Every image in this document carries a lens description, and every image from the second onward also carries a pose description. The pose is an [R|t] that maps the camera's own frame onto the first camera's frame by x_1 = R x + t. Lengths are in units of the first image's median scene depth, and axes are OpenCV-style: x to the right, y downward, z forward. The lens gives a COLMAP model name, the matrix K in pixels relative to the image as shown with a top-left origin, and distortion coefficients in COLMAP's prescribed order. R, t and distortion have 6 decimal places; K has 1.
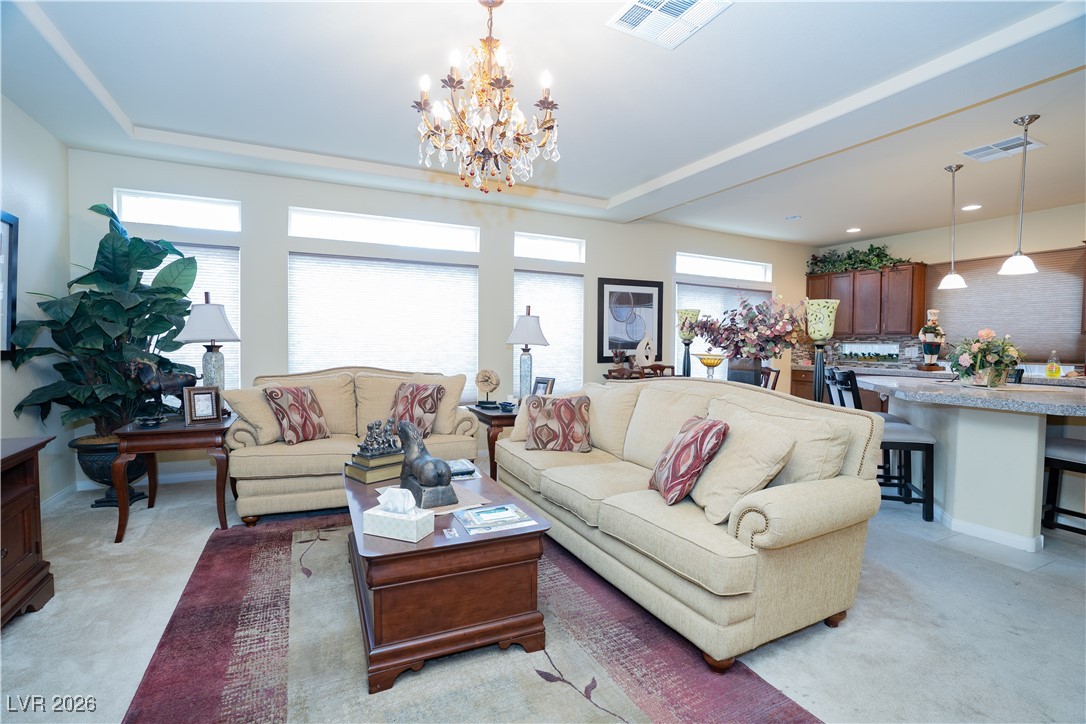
lens RADIAL K [[516.6, 0, 543.0], [0, 516.6, 362.0], [0, 0, 1]] dist [-0.040209, 0.000343]
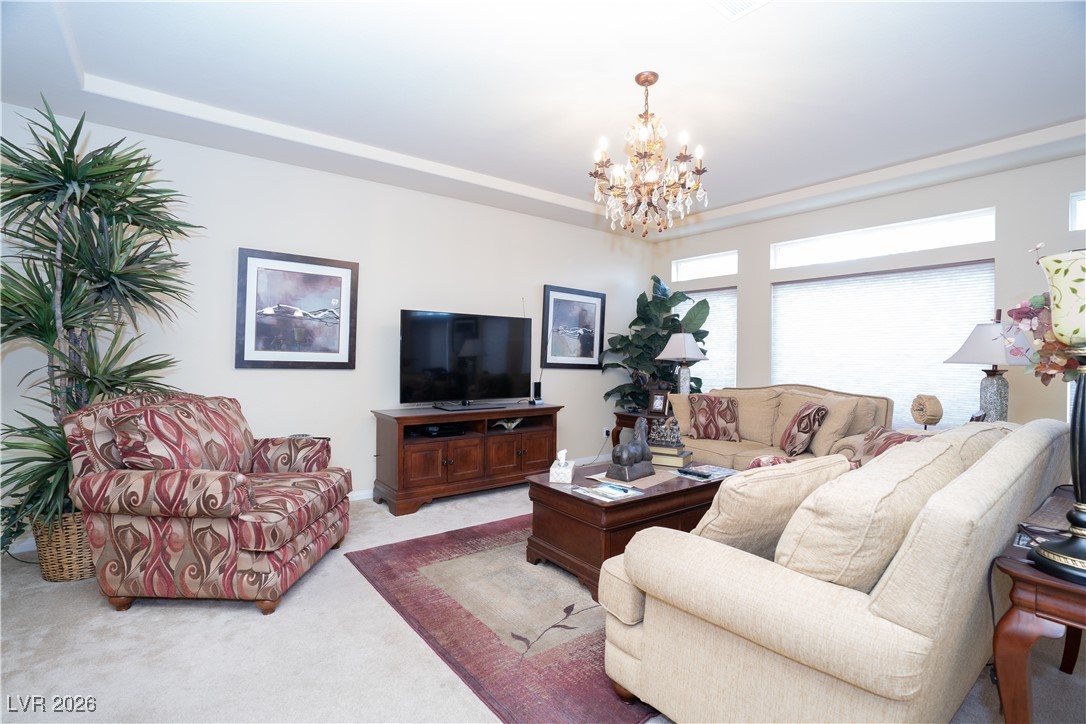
lens RADIAL K [[515.8, 0, 543.0], [0, 515.8, 362.0], [0, 0, 1]] dist [-0.000063, 0.000237]
pose [[0.213466, -0.000374, -0.976950, 0.663940], [-0.046447, 0.998865, -0.010531, -0.002082], [0.975846, 0.047624, 0.213207, 0.316051]]
